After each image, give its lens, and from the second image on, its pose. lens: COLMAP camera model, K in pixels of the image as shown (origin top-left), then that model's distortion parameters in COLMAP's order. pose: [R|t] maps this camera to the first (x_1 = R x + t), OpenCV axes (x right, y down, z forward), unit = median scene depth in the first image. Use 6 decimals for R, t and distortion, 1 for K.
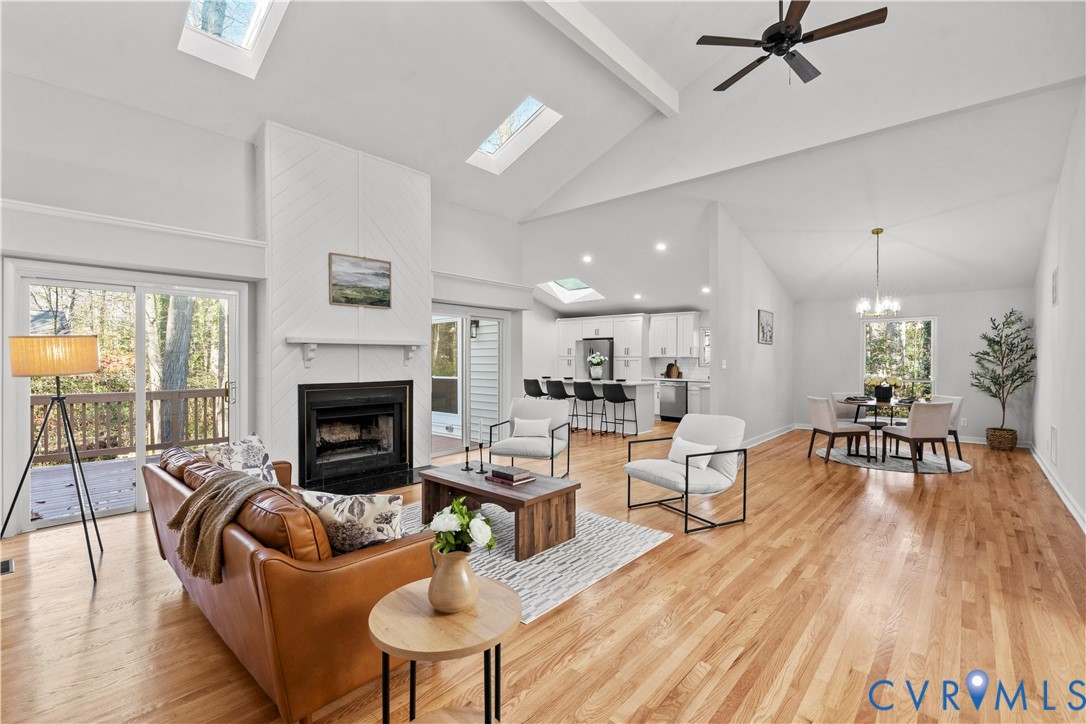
lens RADIAL K [[489.5, 0, 541.7], [0, 489.5, 363.9], [0, 0, 1]] dist [-0.001705, 0.000035]
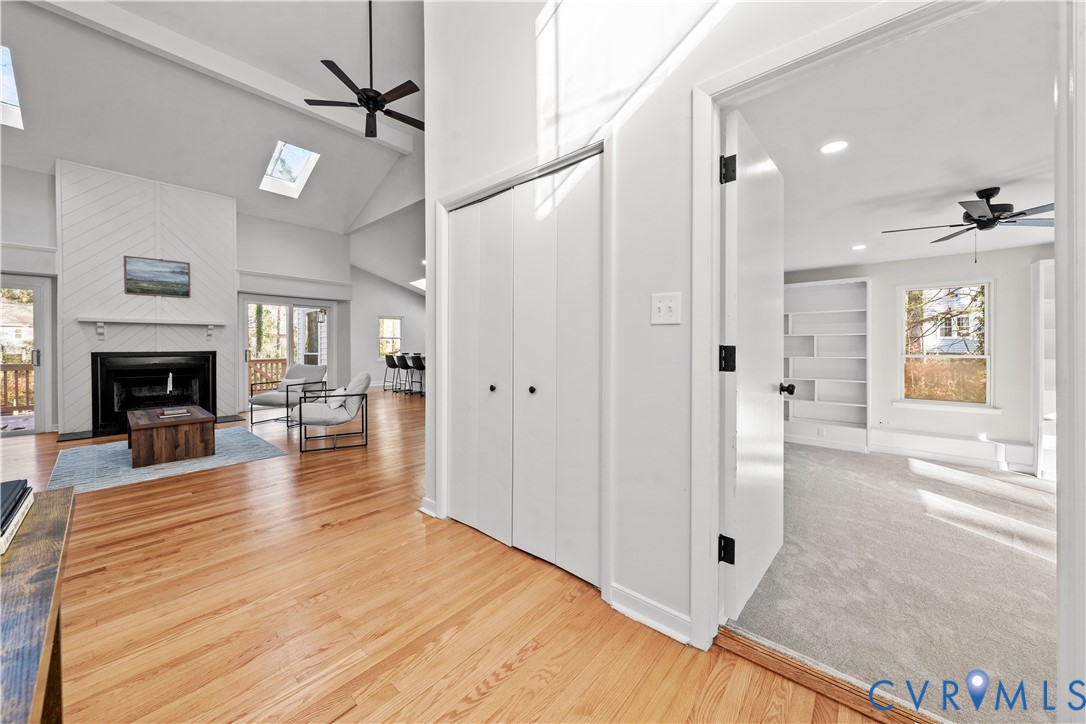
lens RADIAL K [[394.6, 0, 540.8], [0, 394.6, 347.5], [0, 0, 1]] dist [0.002217, -0.000360]
pose [[0.999980, -0.005171, 0.003535, 0.686037], [0.005204, 0.999941, -0.009488, 0.041899], [-0.003486, 0.009507, 0.999949, -0.095280]]
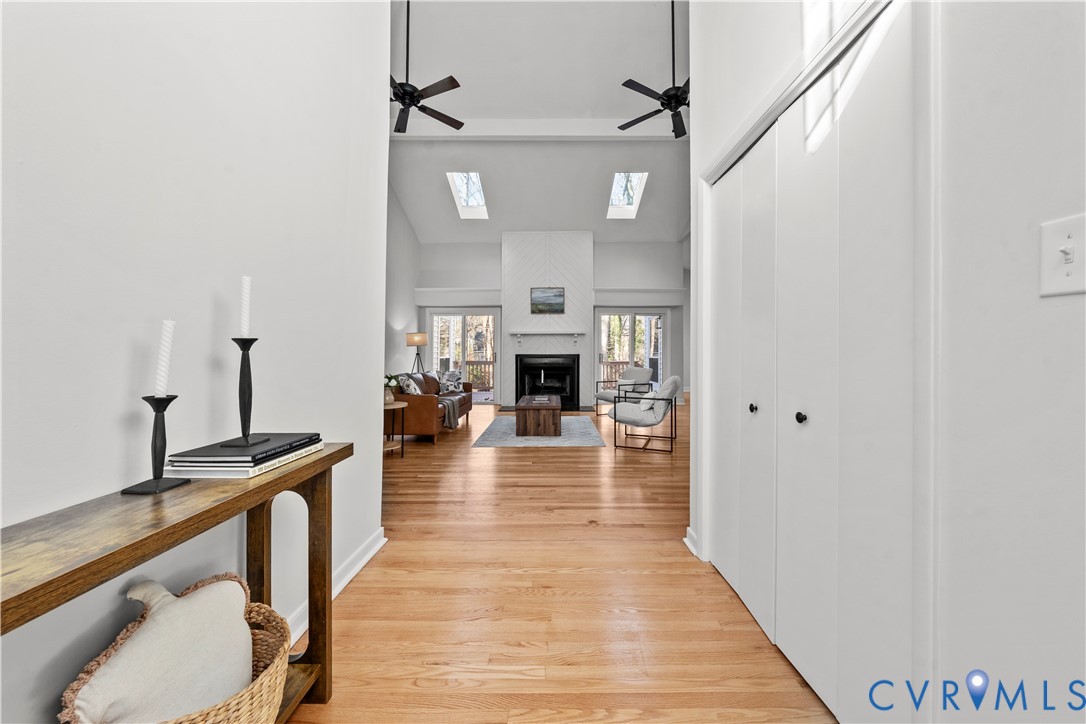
lens RADIAL K [[394.6, 0, 544.2], [0, 394.6, 344.8], [0, 0, 1]] dist [0.002217, -0.000360]
pose [[0.655115, -0.015406, -0.755372, 0.763686], [-0.007209, 0.999619, -0.026640, 0.041599], [0.755495, 0.022898, 0.654755, 0.006537]]
